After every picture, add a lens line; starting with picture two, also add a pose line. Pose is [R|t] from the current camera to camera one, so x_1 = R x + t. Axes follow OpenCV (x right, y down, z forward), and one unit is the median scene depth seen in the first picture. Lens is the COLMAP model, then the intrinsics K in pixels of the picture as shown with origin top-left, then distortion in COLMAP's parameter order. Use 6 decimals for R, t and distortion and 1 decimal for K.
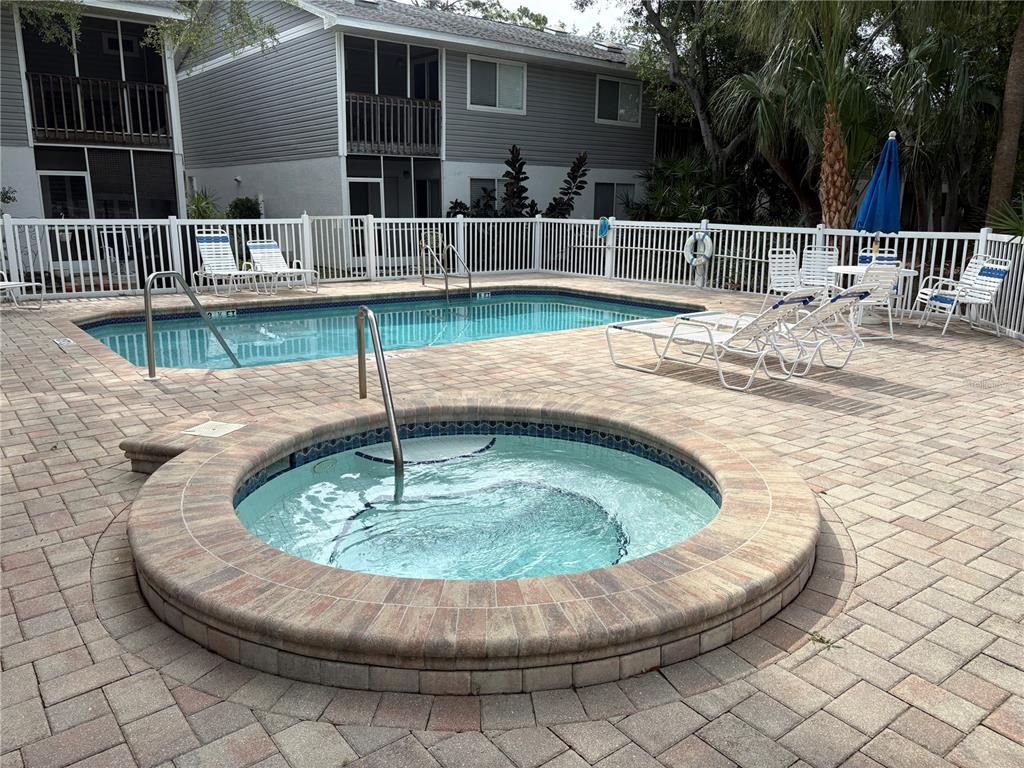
lens RADIAL K [[775.6, 0, 509.1], [0, 775.6, 383.6], [0, 0, 1]] dist [0.013118, -0.011788]
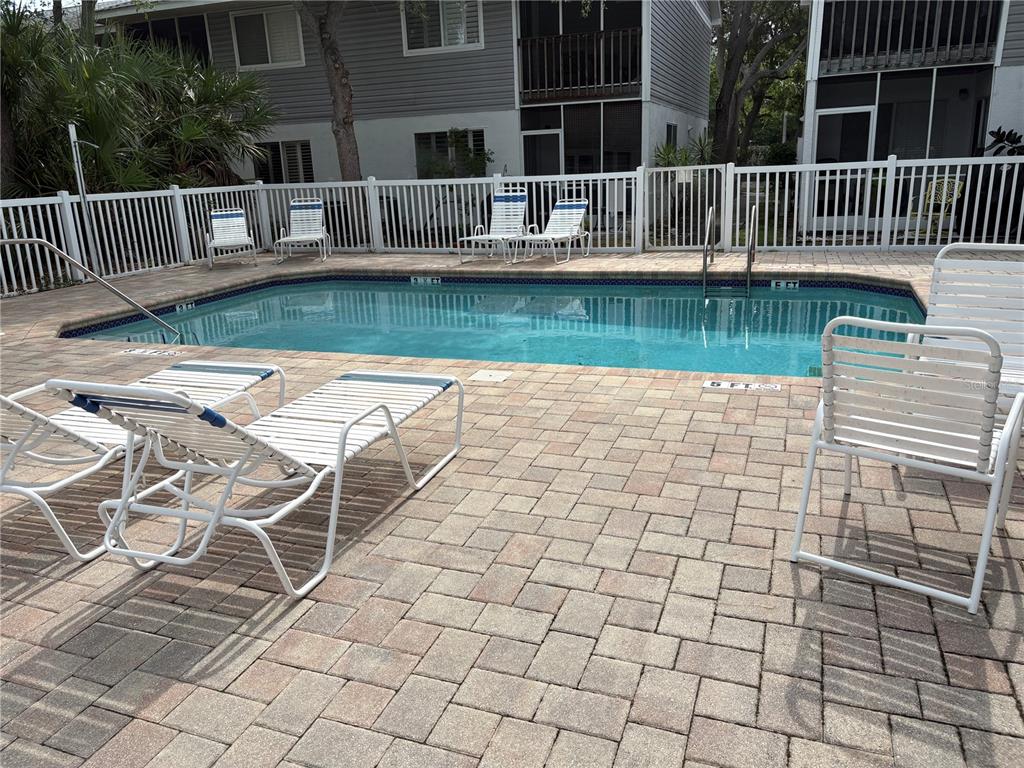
lens RADIAL K [[775.6, 0, 509.1], [0, 775.6, 383.6], [0, 0, 1]] dist [0.013118, -0.011788]
pose [[0.534734, 0.200530, -0.820882, 0.338517], [-0.140293, 0.979021, 0.147772, -0.082065], [0.833293, 0.036145, 0.551649, 0.380182]]
